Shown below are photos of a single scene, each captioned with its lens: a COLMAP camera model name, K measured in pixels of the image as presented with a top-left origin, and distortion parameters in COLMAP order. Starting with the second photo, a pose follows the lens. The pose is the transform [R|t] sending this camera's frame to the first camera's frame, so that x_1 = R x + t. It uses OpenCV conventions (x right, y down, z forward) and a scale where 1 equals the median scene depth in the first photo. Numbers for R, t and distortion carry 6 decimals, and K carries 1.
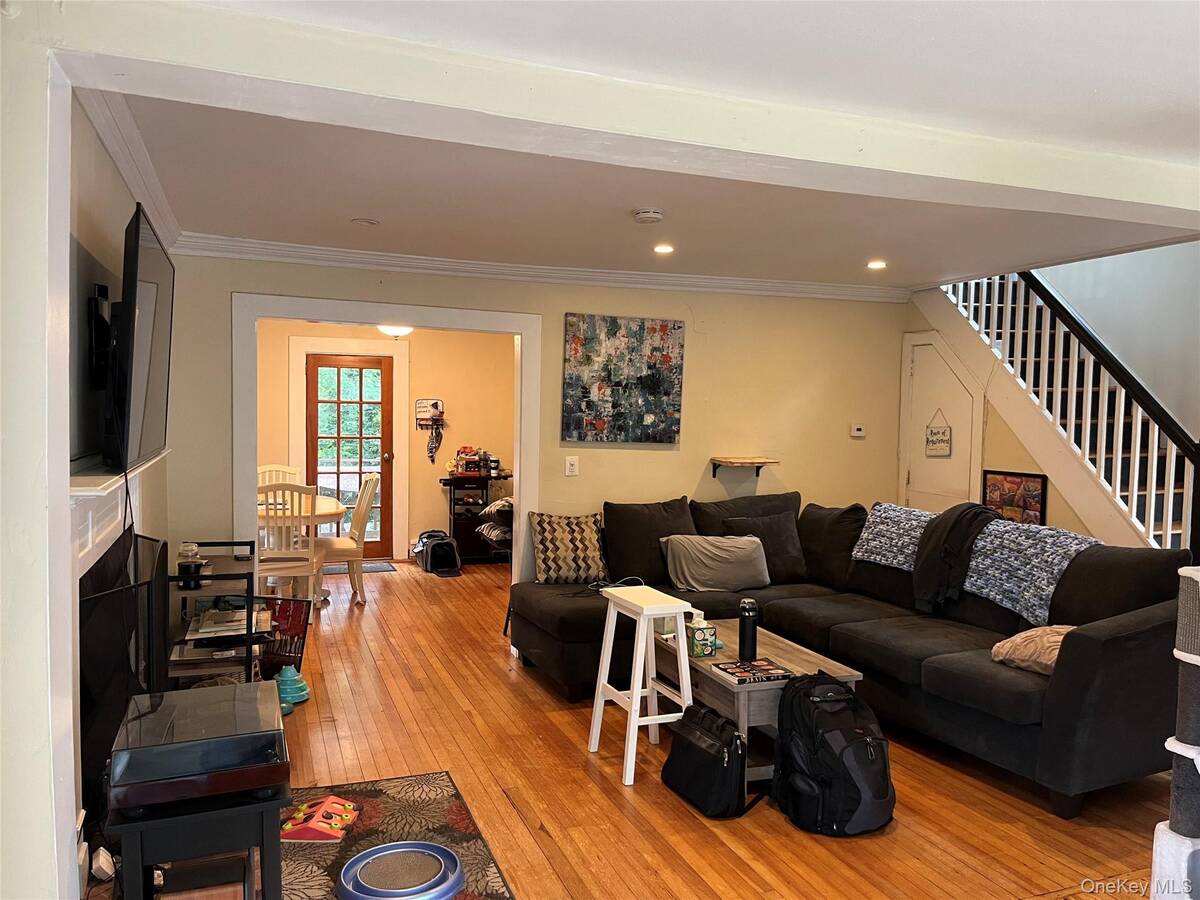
lens RADIAL K [[898.4, 0, 610.7], [0, 898.4, 444.6], [0, 0, 1]] dist [0.045763, -0.067430]
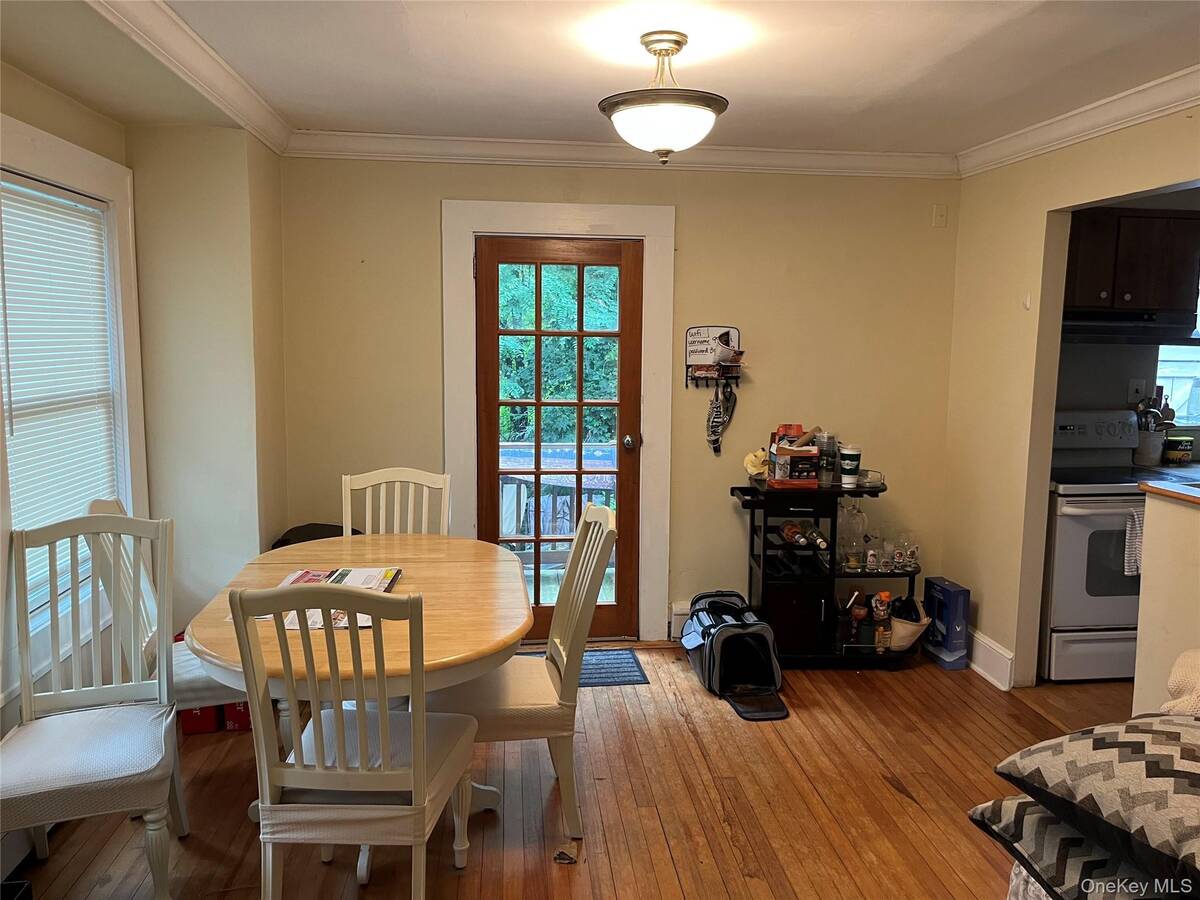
lens RADIAL K [[898.4, 0, 603.0], [0, 898.4, 451.7], [0, 0, 1]] dist [0.045763, -0.067430]
pose [[0.966024, 0.026272, -0.257115, -0.133211], [-0.005787, 0.996769, 0.080108, -0.021396], [0.258389, -0.075899, 0.963055, 0.511153]]
